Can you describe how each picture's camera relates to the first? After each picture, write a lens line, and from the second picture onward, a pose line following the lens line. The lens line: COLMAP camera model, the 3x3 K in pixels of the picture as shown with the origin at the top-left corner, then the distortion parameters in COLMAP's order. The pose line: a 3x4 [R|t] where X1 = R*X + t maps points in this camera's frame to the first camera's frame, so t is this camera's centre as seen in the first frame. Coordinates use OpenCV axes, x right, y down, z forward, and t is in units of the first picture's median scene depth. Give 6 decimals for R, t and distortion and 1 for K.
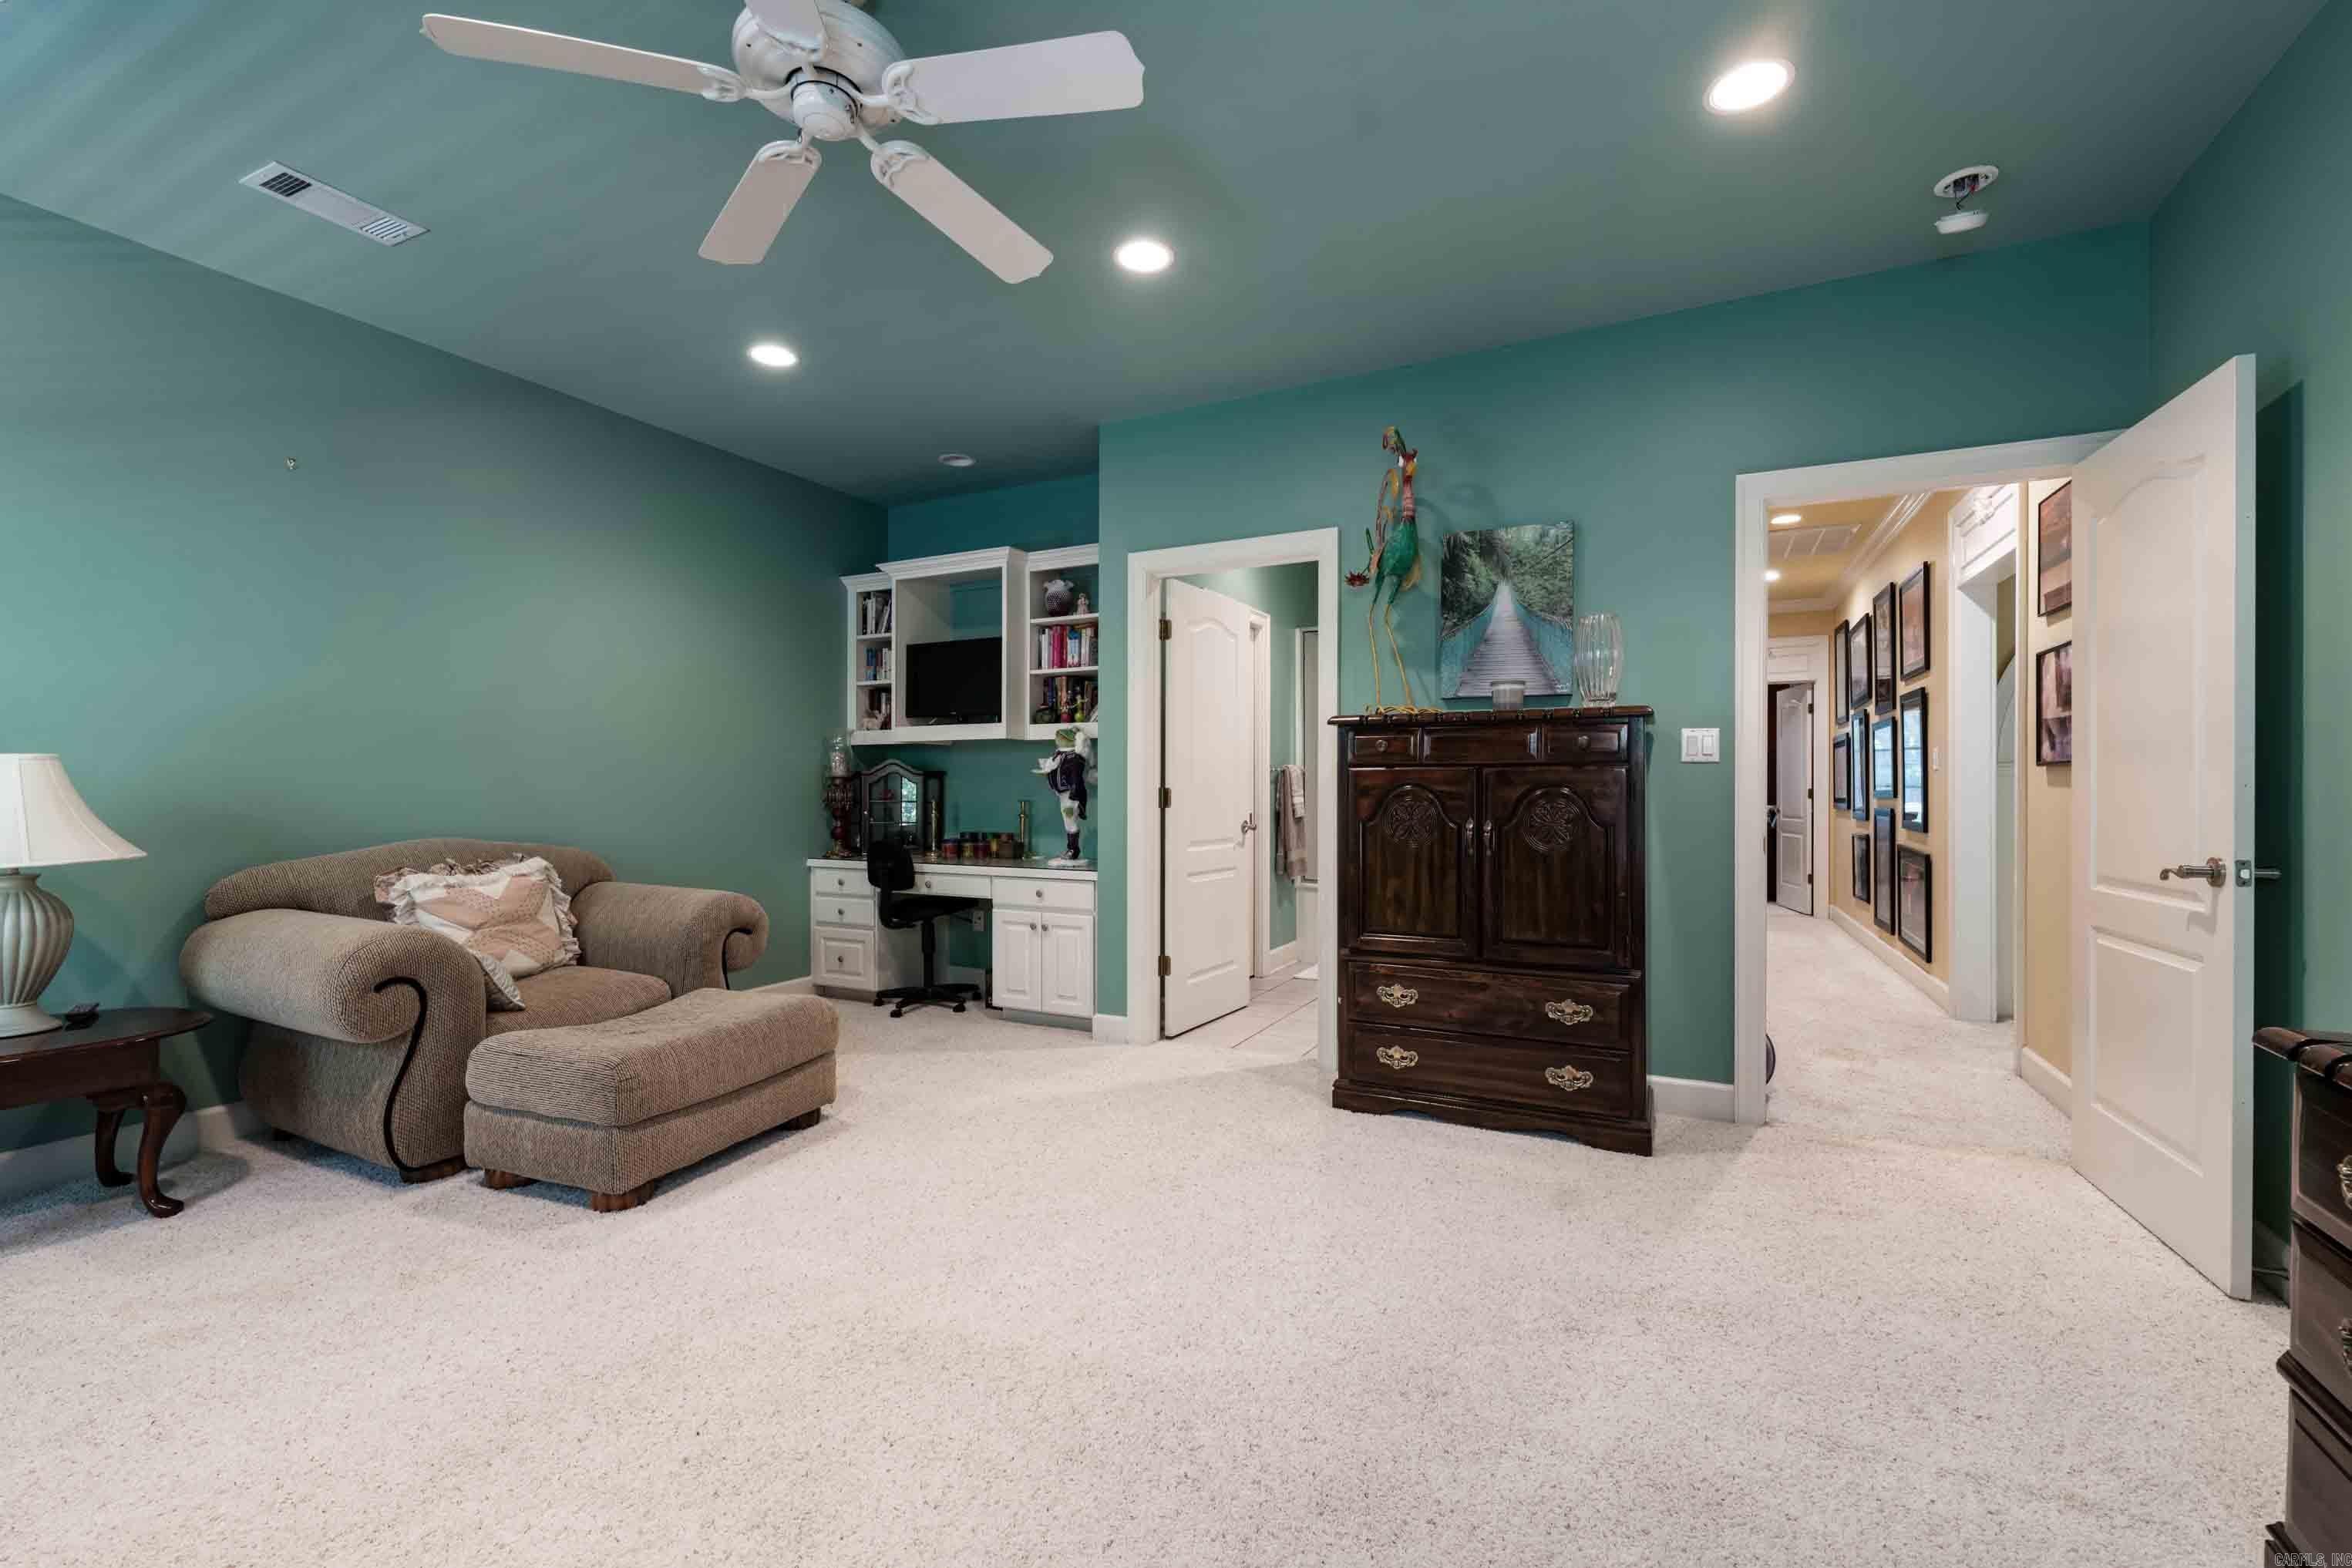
lens RADIAL K [[974.1, 0, 1182.6], [0, 974.1, 784.0], [0, 0, 1]] dist [0.001888, -0.000911]
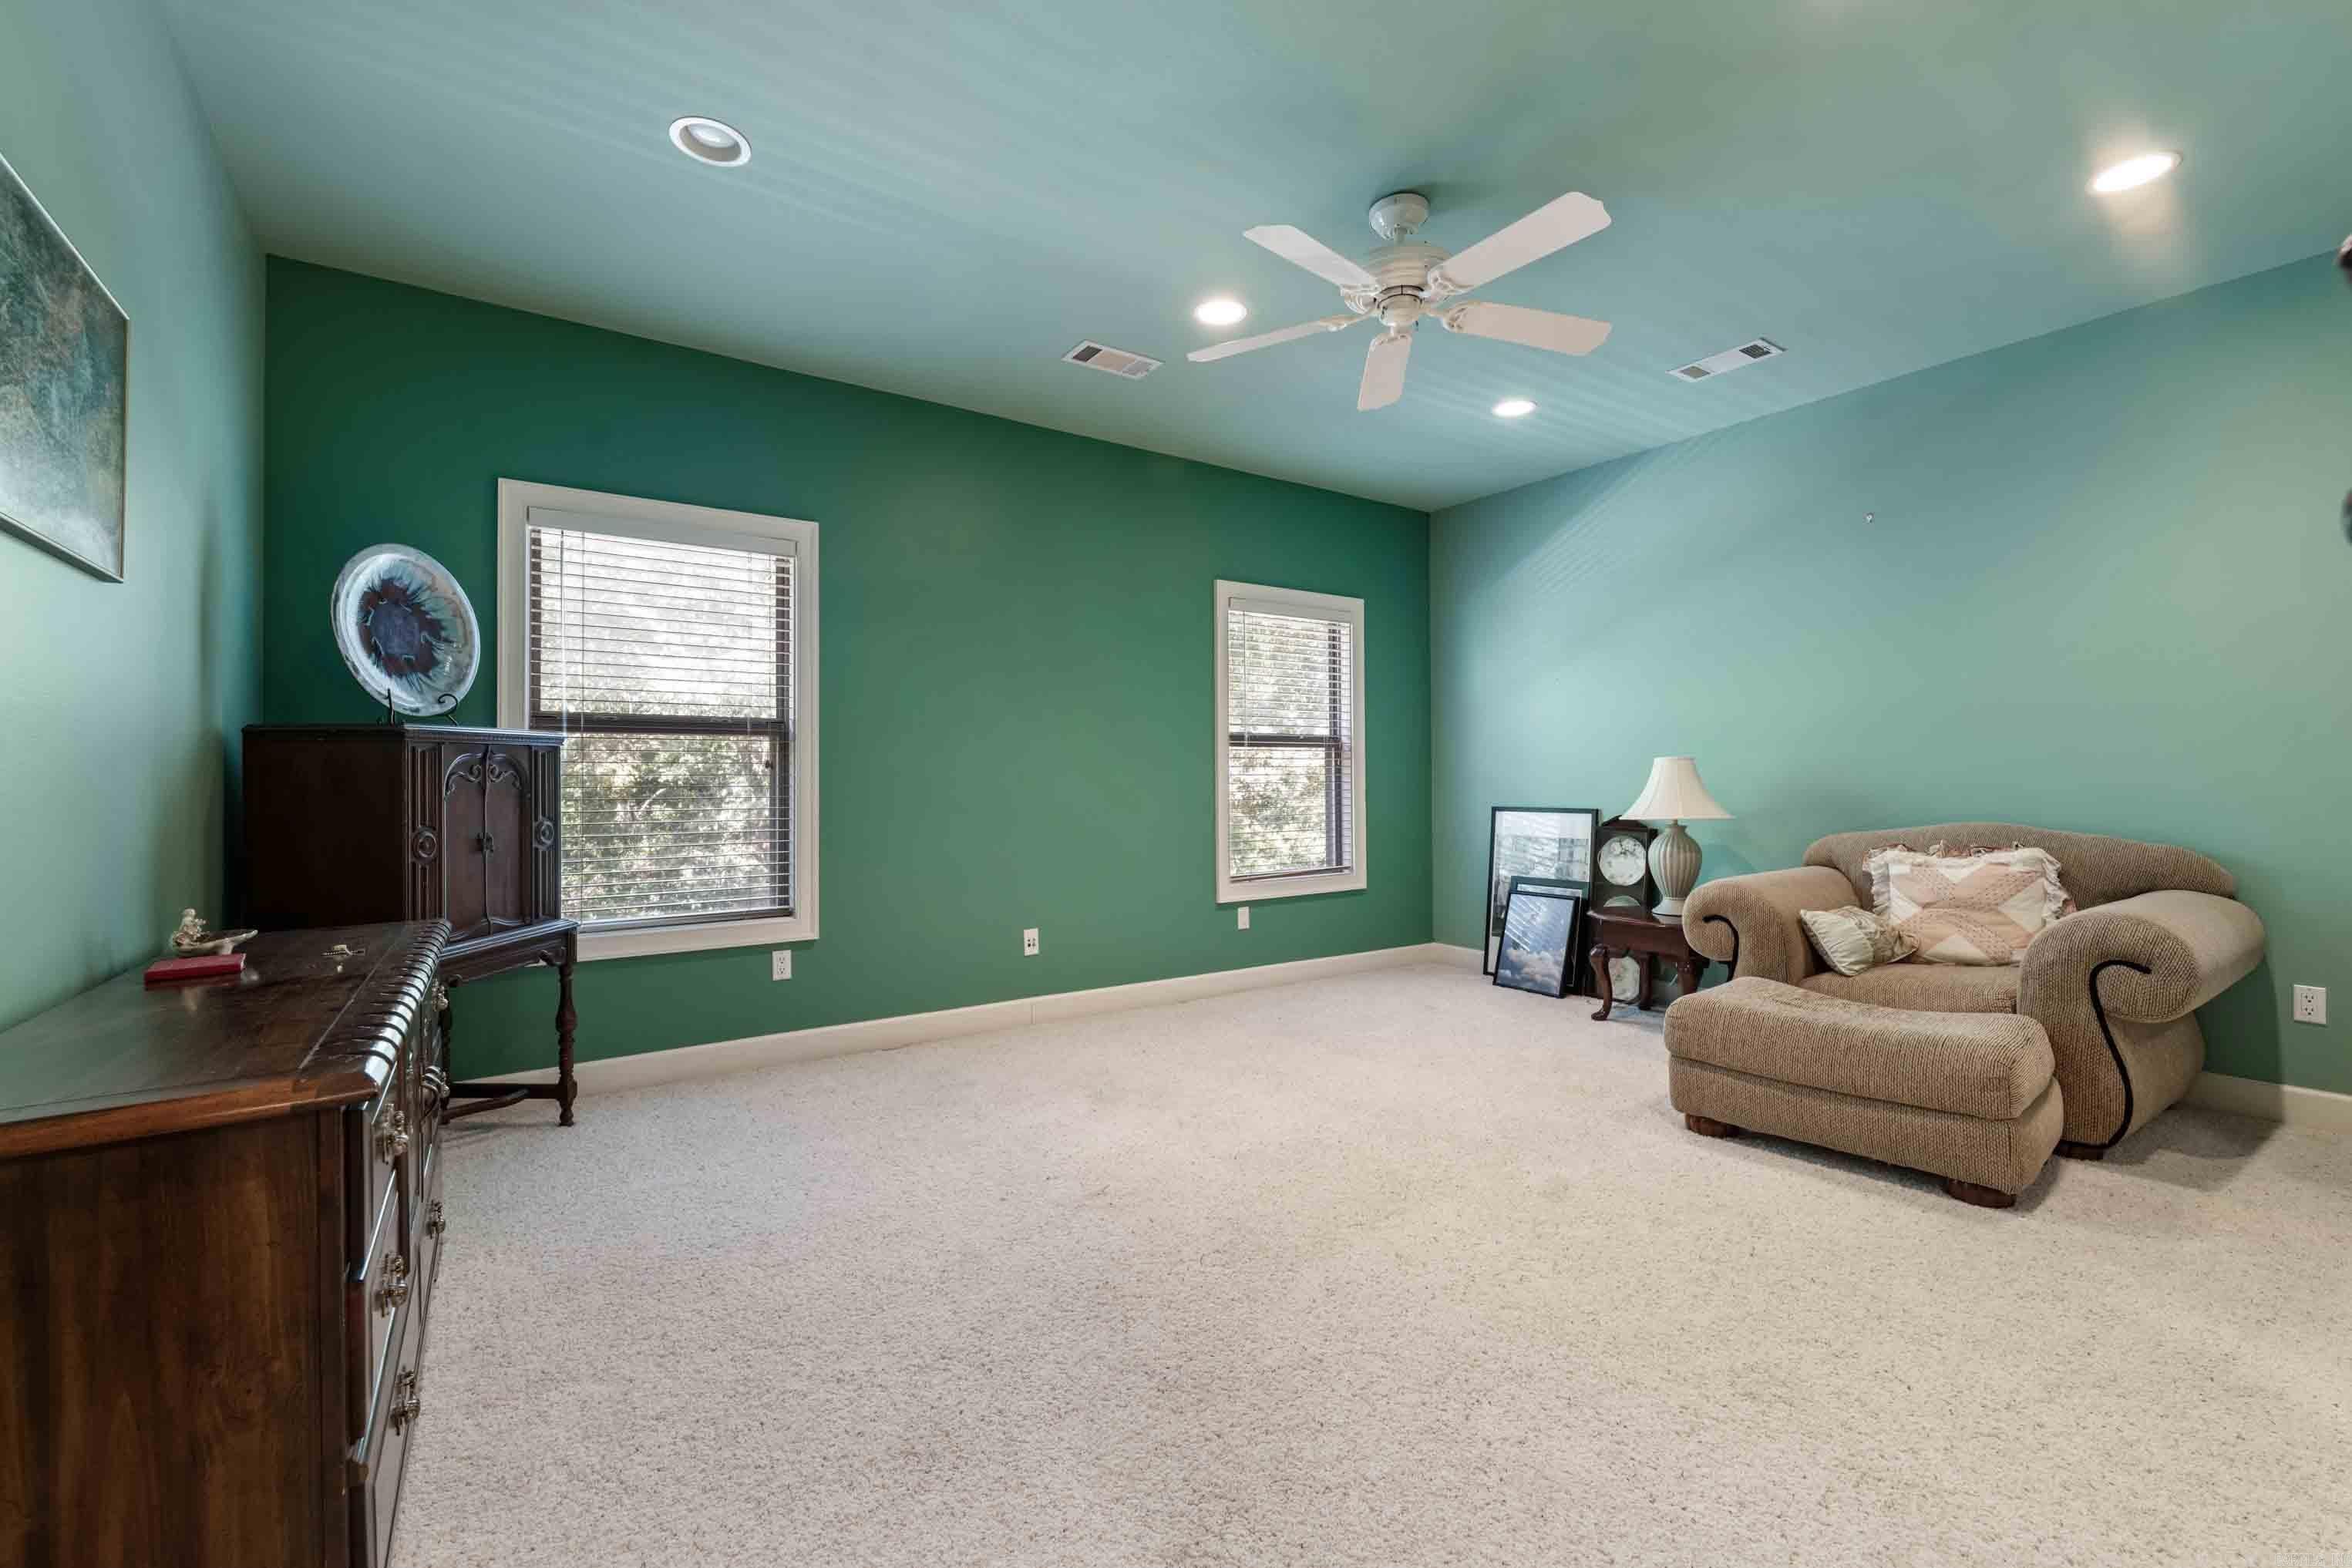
lens RADIAL K [[974.1, 0, 1167.7], [0, 974.1, 779.2], [0, 0, 1]] dist [0.001888, -0.000911]
pose [[-0.488058, -0.000310, -0.872811, 0.612587], [0.007744, 0.999959, -0.004685, 0.008556], [0.872777, -0.009046, -0.488036, 0.814108]]
